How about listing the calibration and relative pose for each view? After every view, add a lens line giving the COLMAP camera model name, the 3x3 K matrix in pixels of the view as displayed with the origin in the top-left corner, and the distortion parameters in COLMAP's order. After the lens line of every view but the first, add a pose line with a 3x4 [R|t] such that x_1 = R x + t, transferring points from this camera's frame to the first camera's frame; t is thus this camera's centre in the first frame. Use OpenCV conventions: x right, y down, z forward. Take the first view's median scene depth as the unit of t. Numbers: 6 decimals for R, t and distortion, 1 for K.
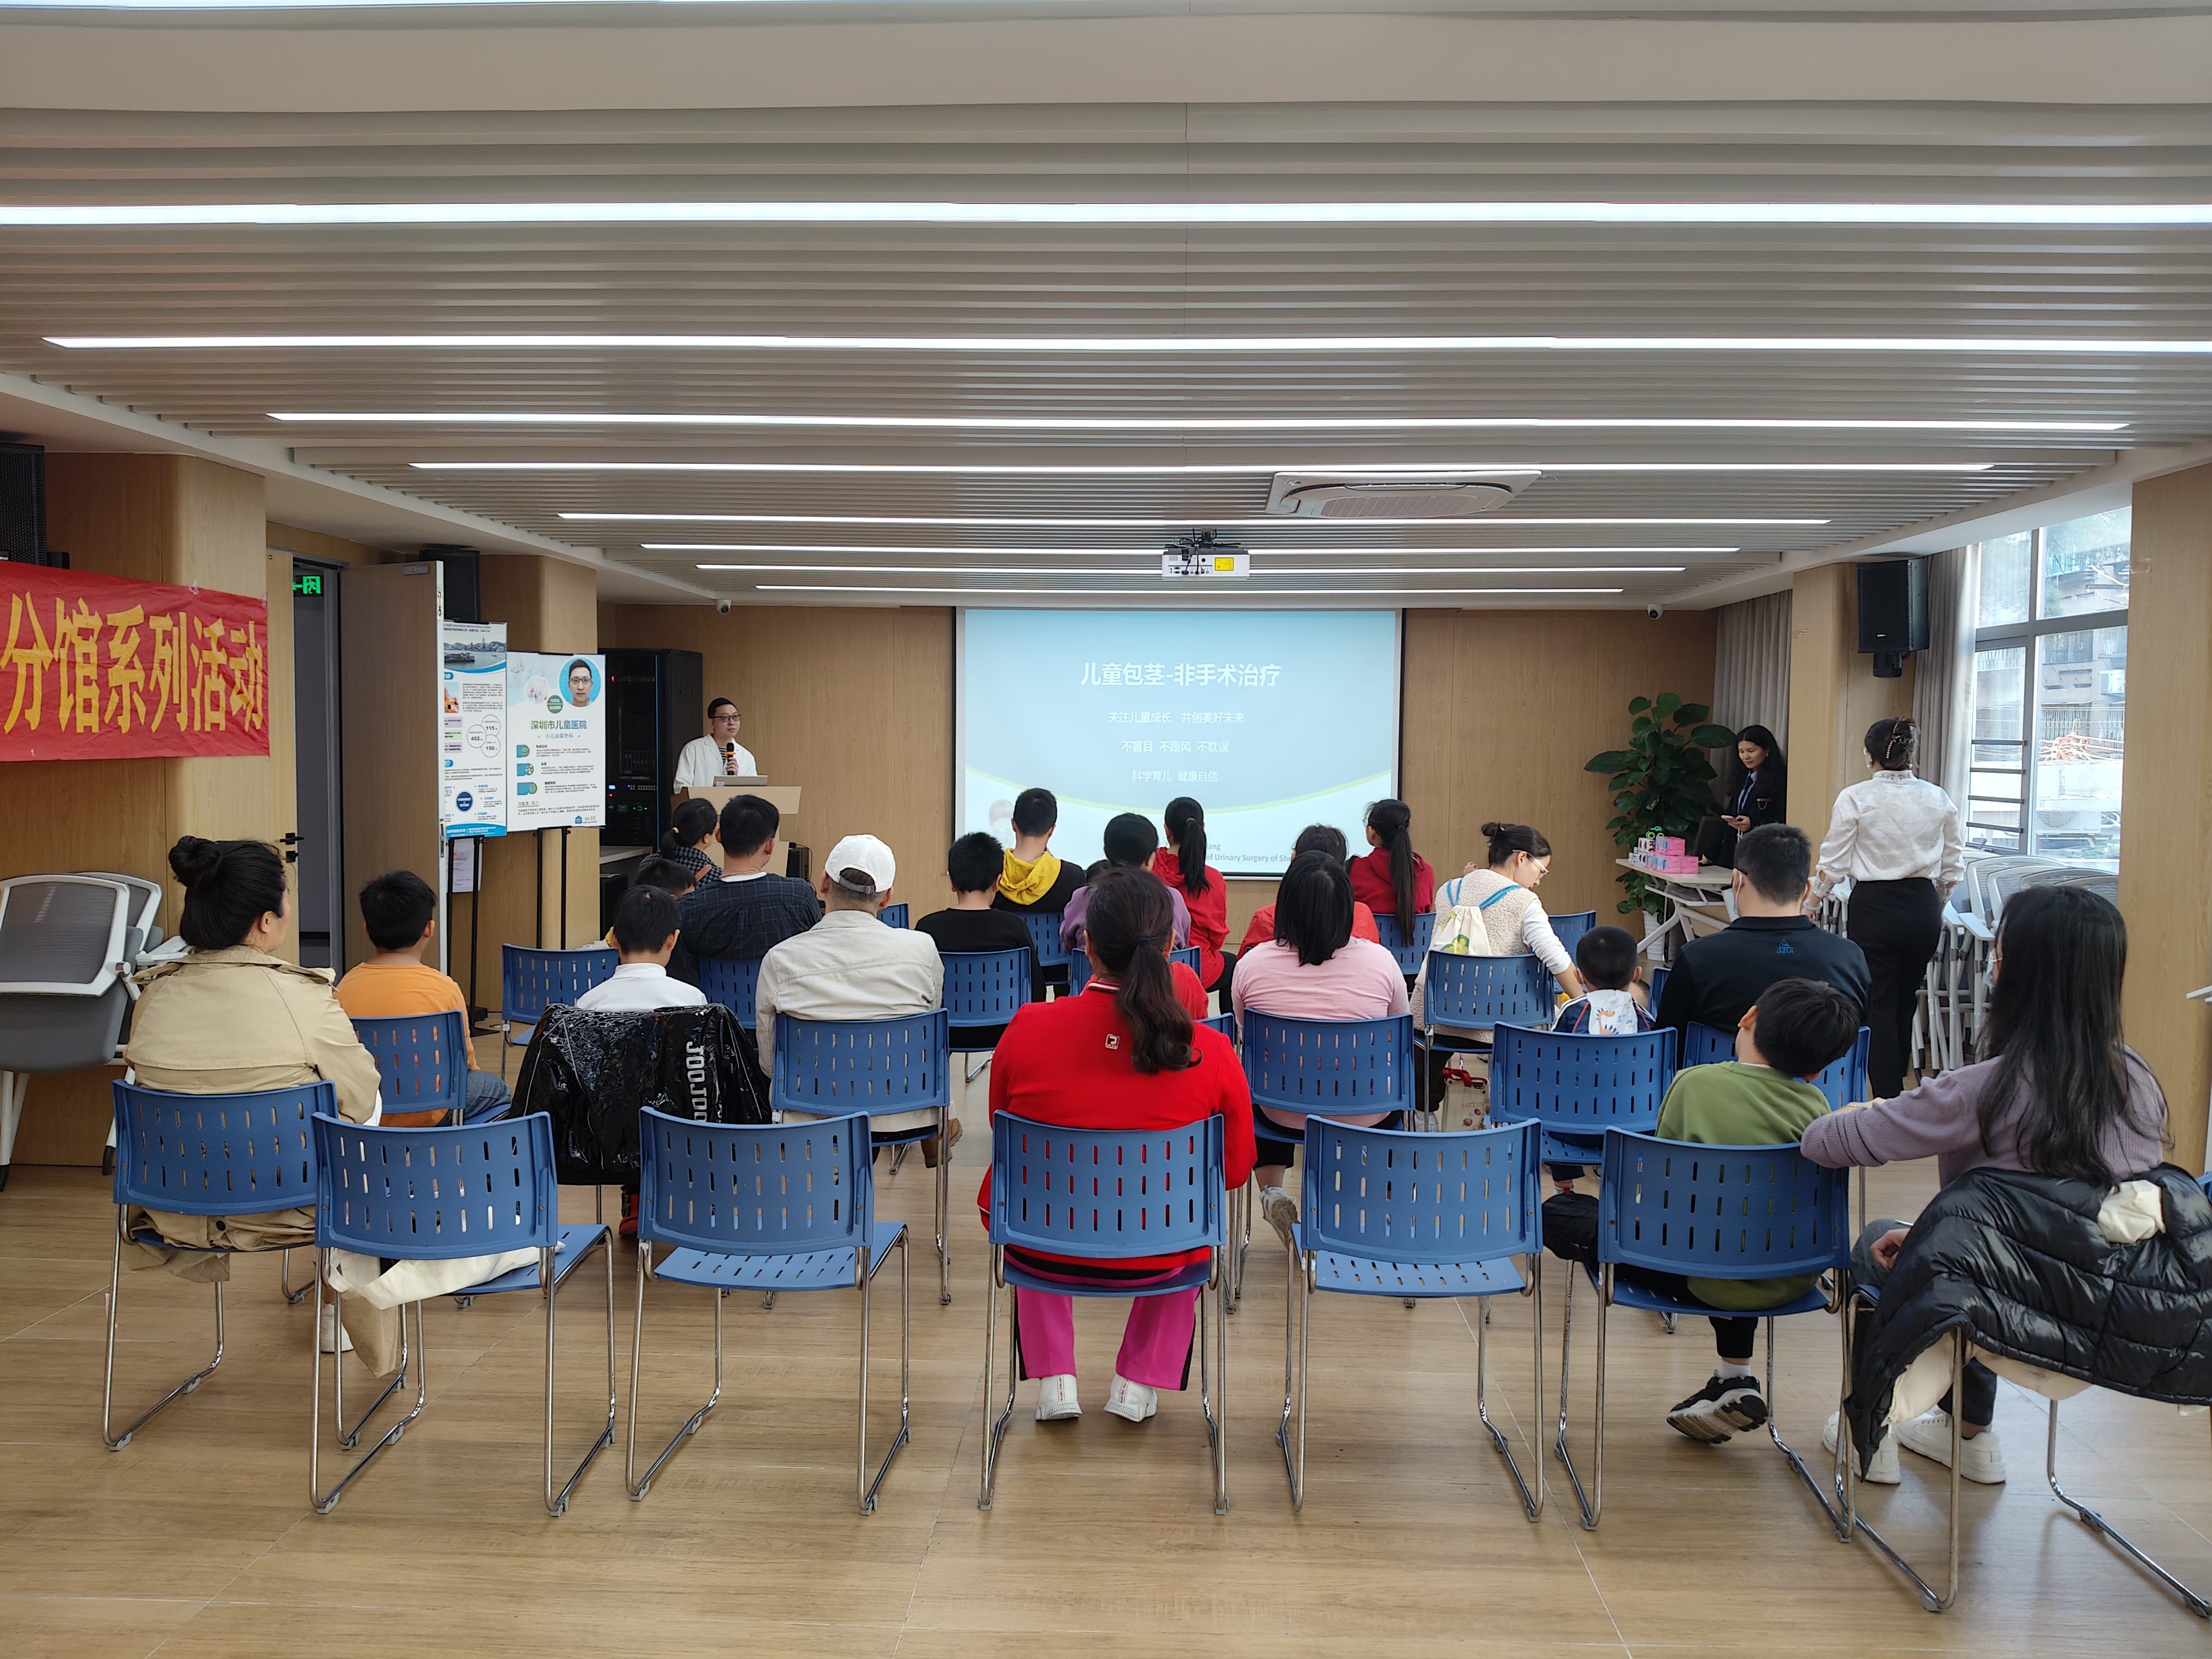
lens RADIAL K [[1846.0, 0, 1106.0], [0, 1846.0, 829.5], [0, 0, 1]] dist [0.185521, -0.391518]
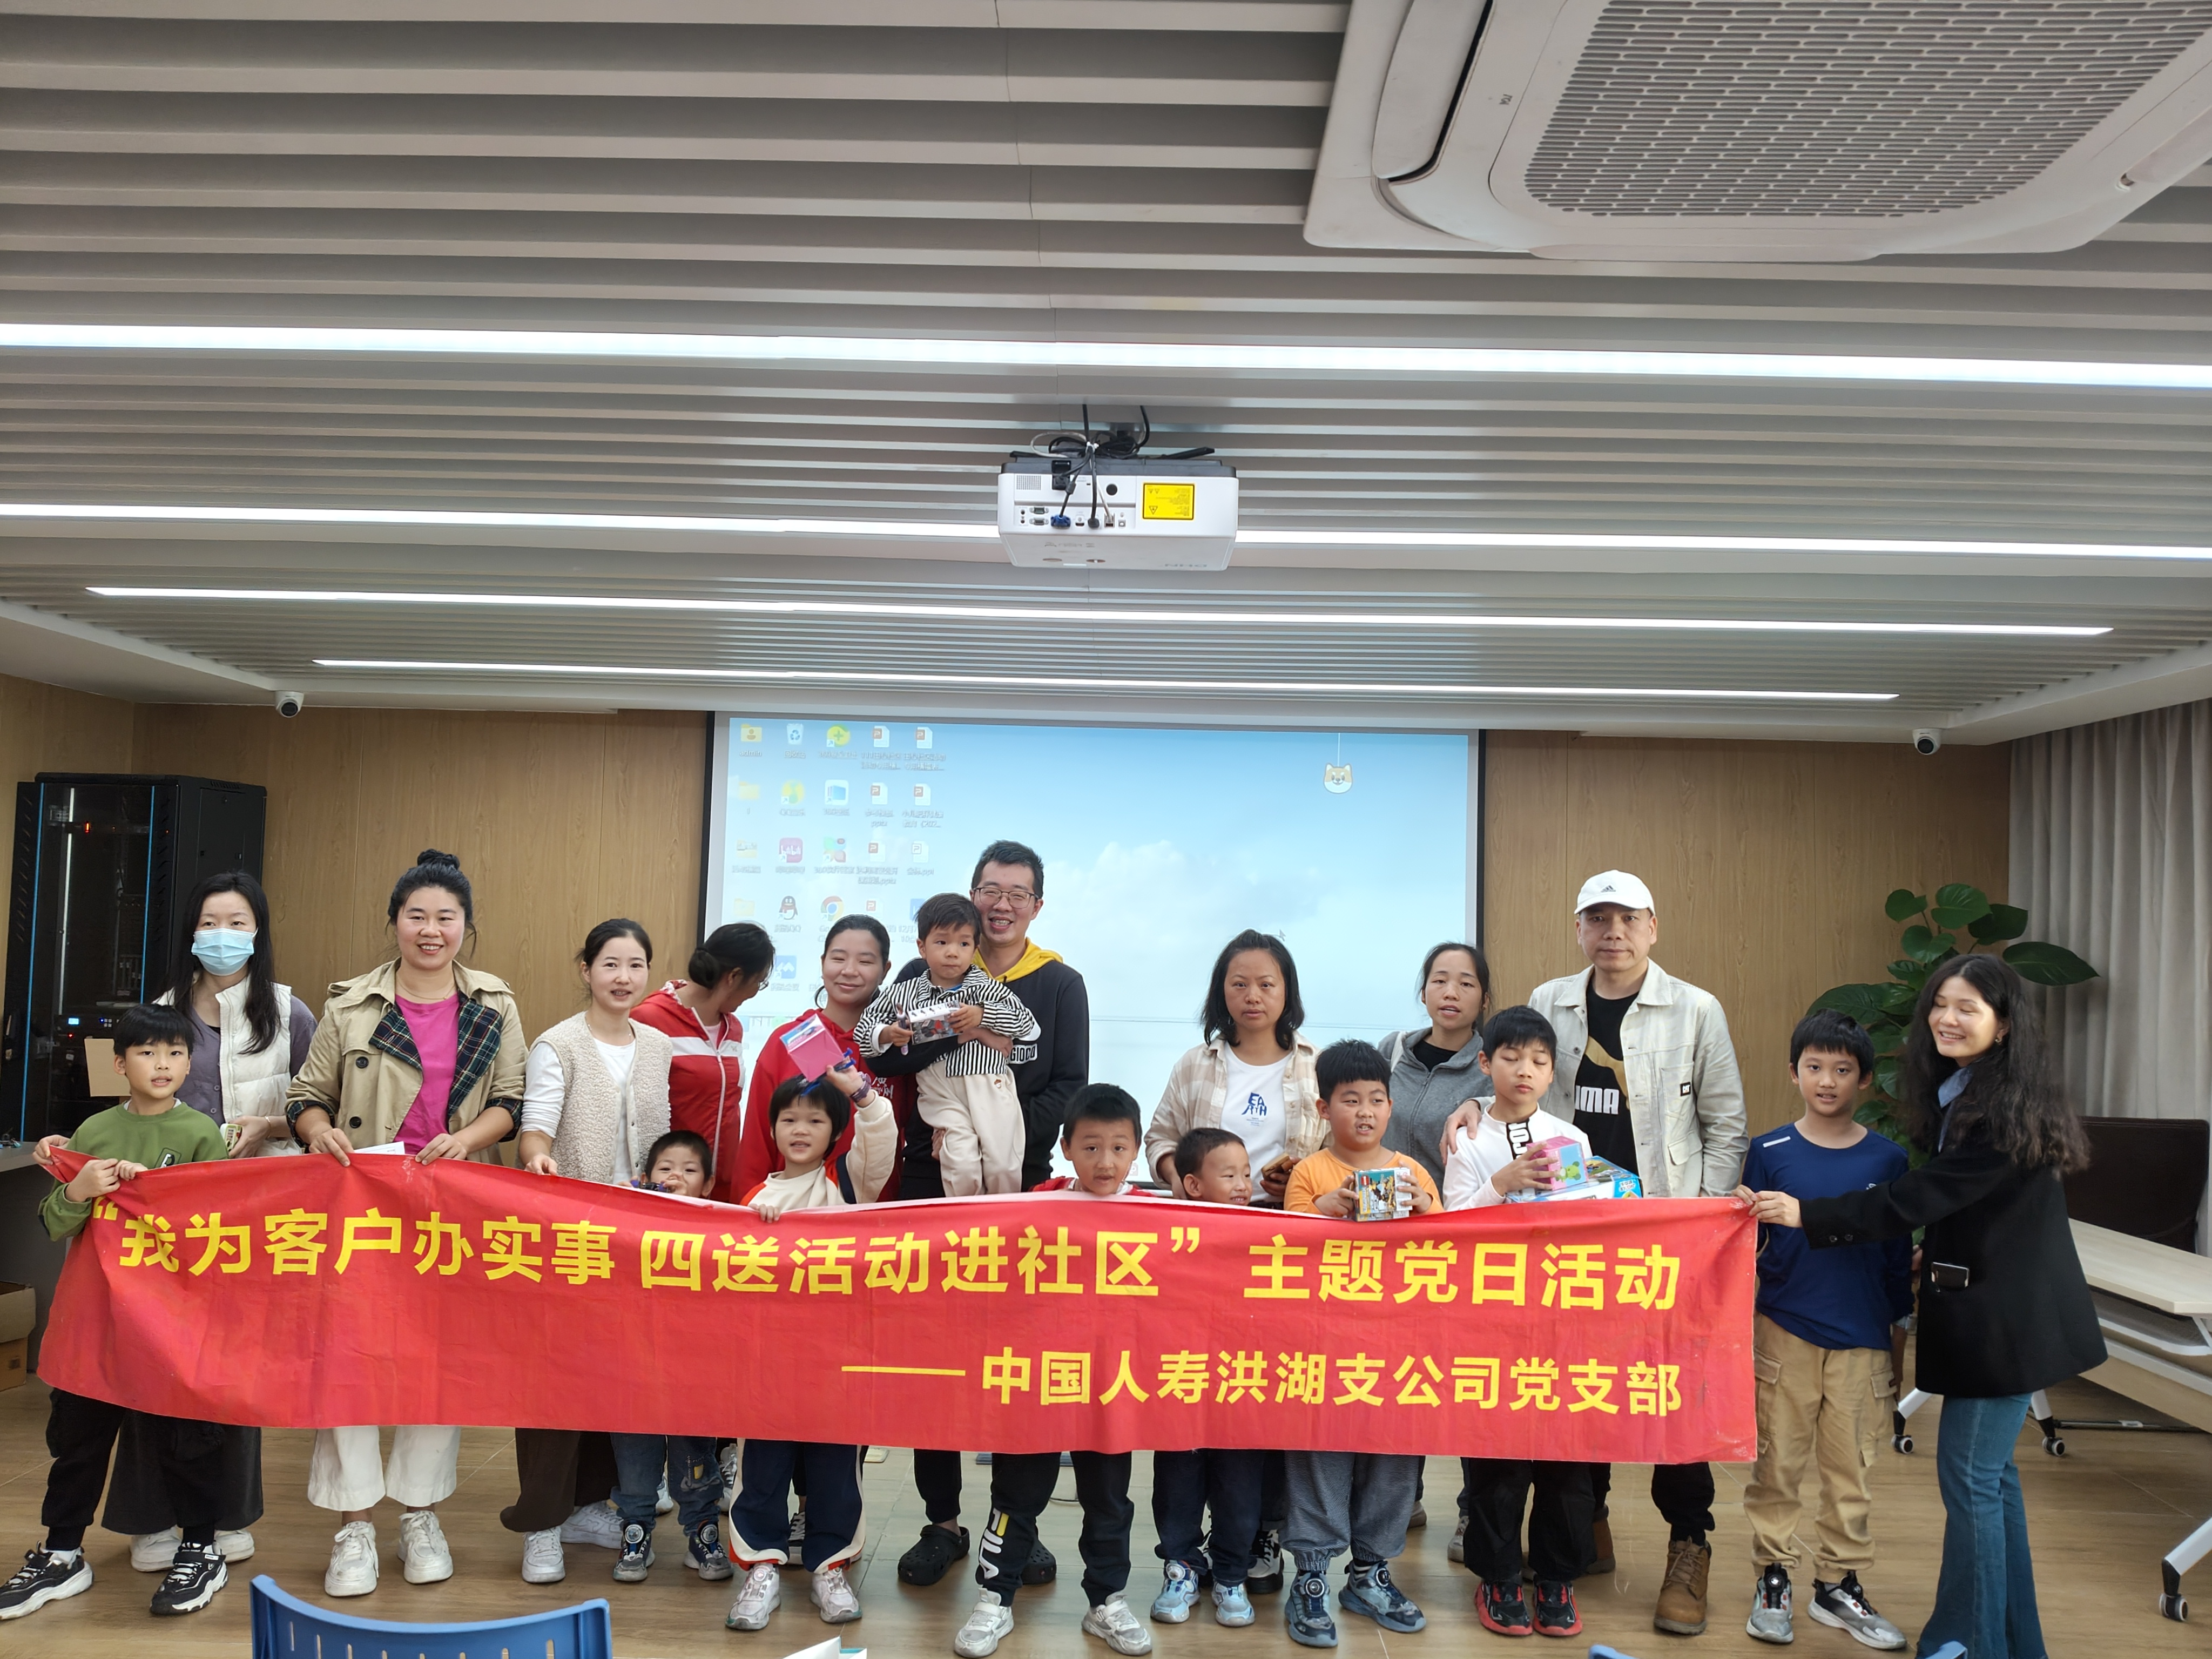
lens RADIAL K [[1846.0, 0, 1106.0], [0, 1846.0, 829.5], [0, 0, 1]] dist [0.185521, -0.391518]
pose [[0.999699, 0.016337, 0.018315, 0.041144], [-0.014527, 0.995375, -0.094960, -0.041945], [-0.019781, 0.094665, 0.995313, 0.582491]]
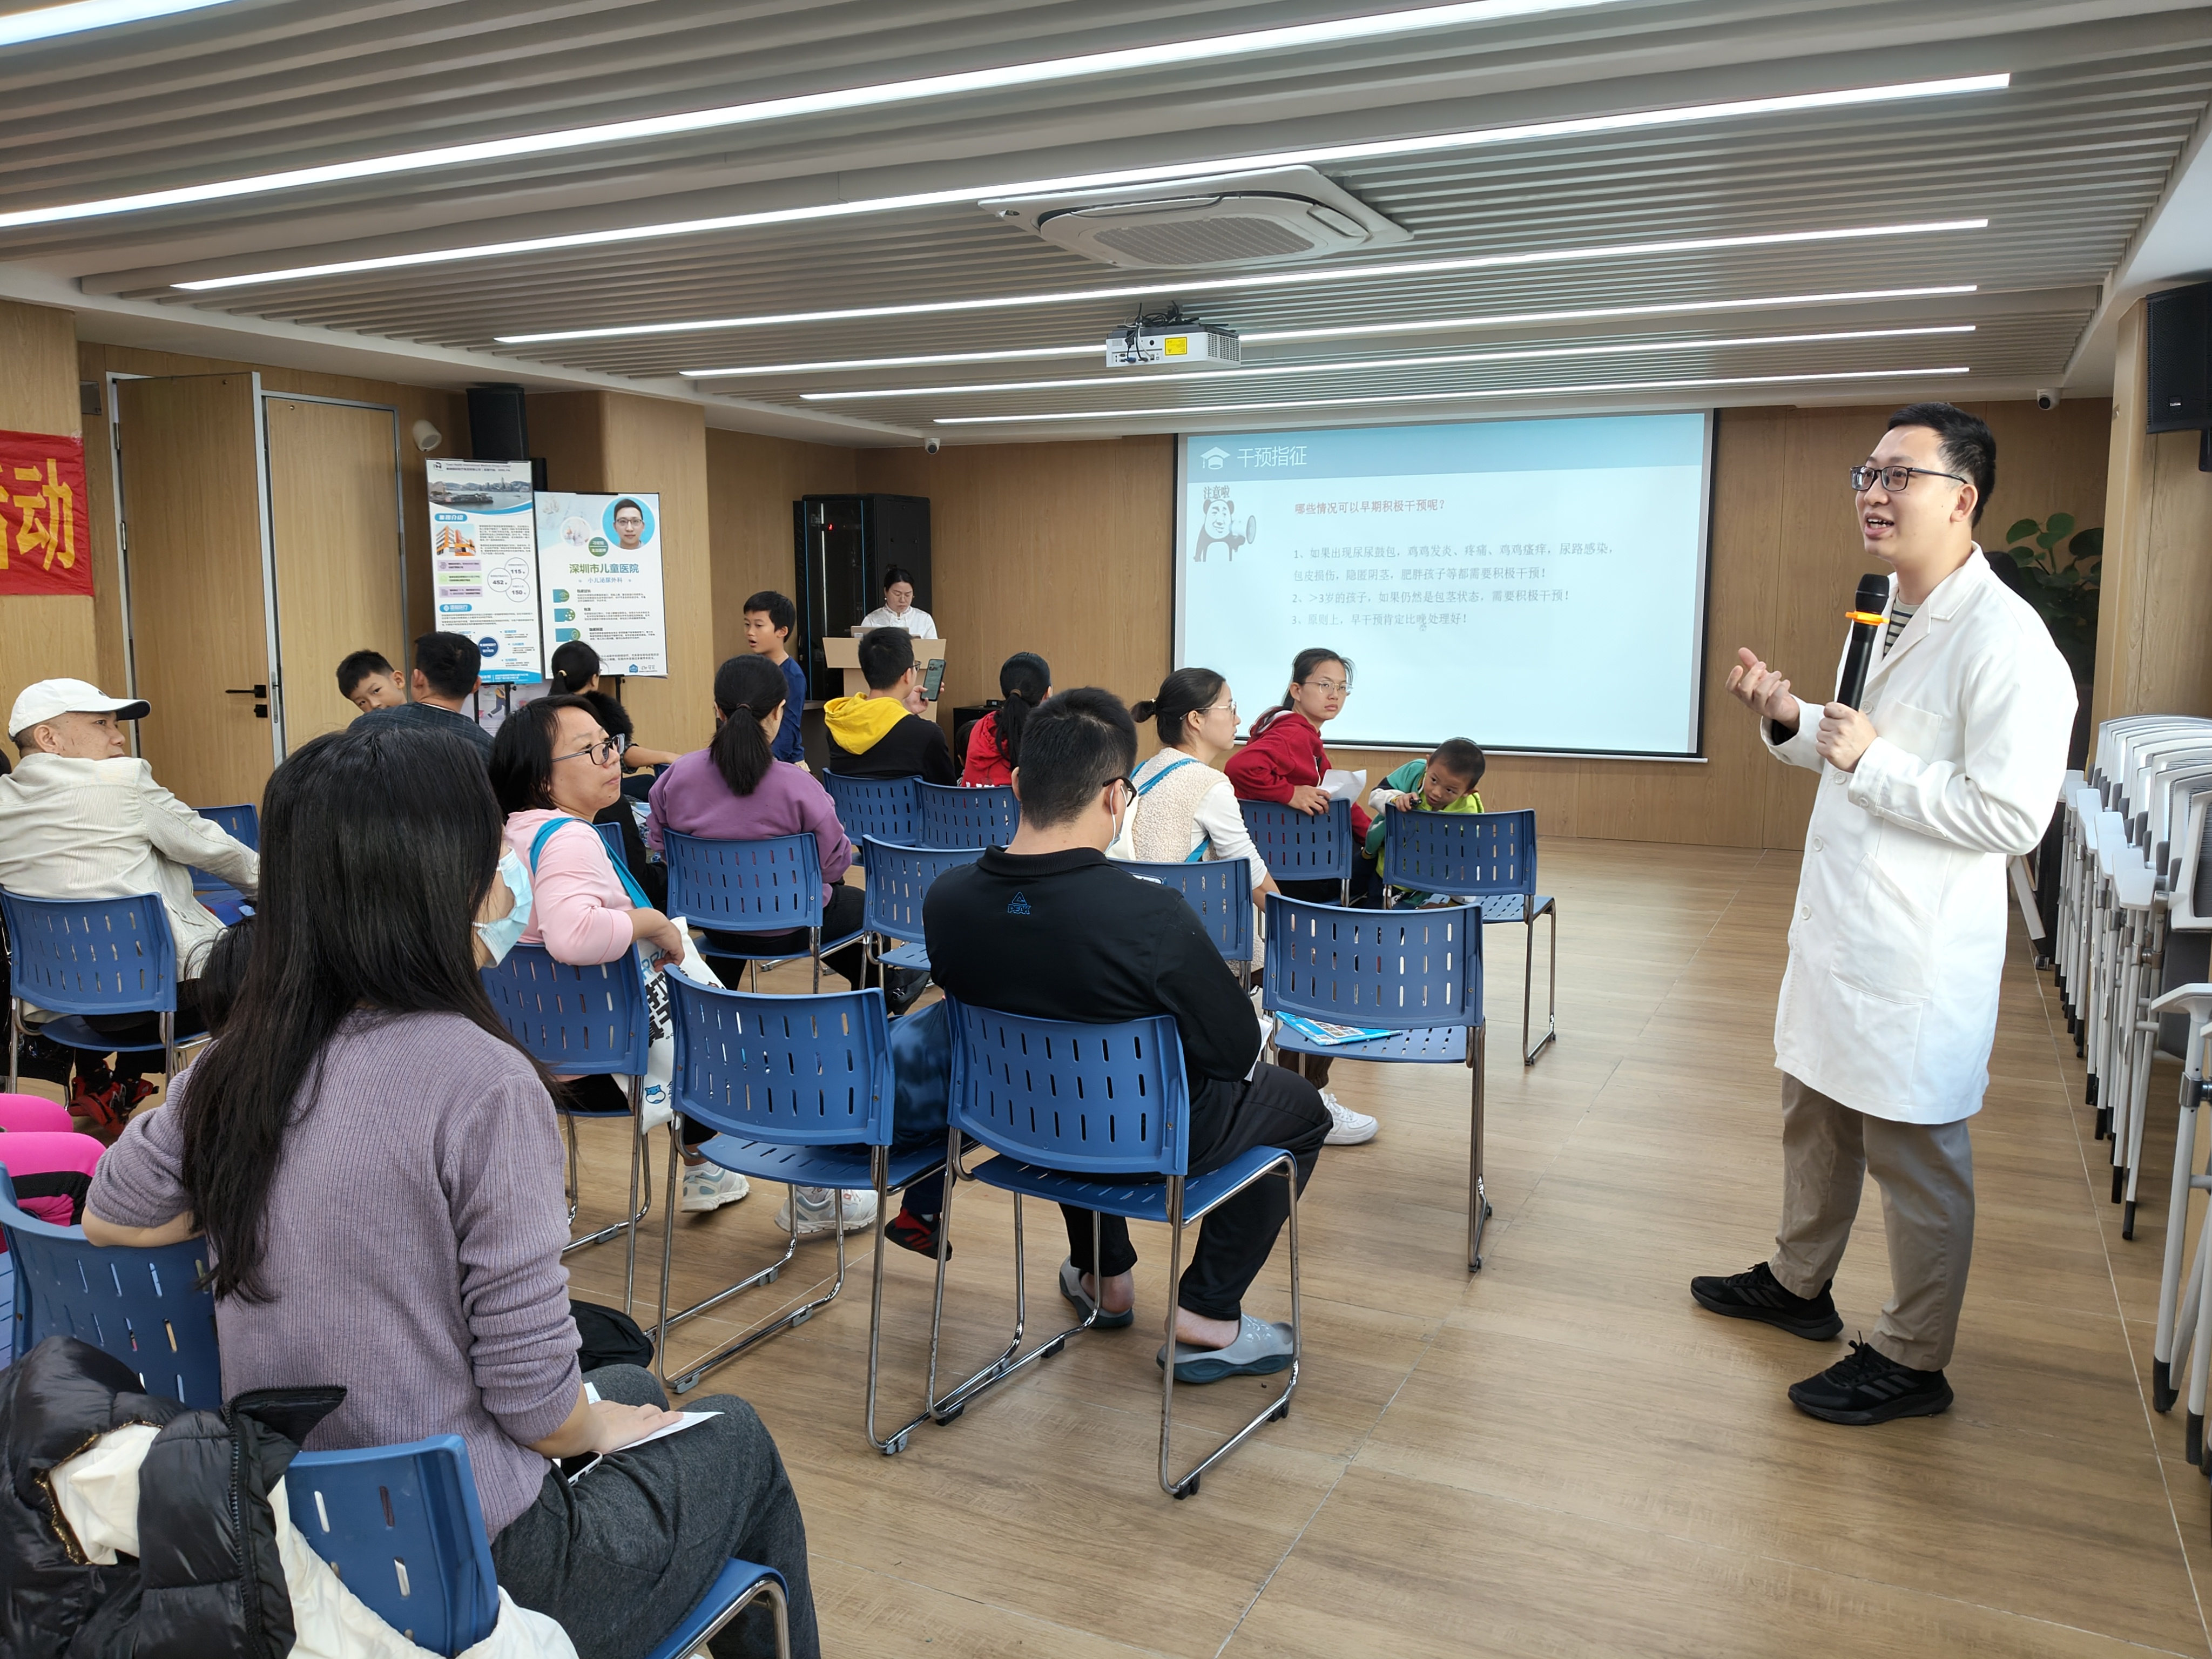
lens RADIAL K [[1846.0, 0, 1106.0], [0, 1846.0, 829.5], [0, 0, 1]] dist [0.185521, -0.391518]
pose [[0.929168, 0.035797, -0.367921, 0.311147], [-0.009028, 0.997201, 0.074223, 0.004179], [0.369548, -0.065644, 0.926890, 0.198685]]
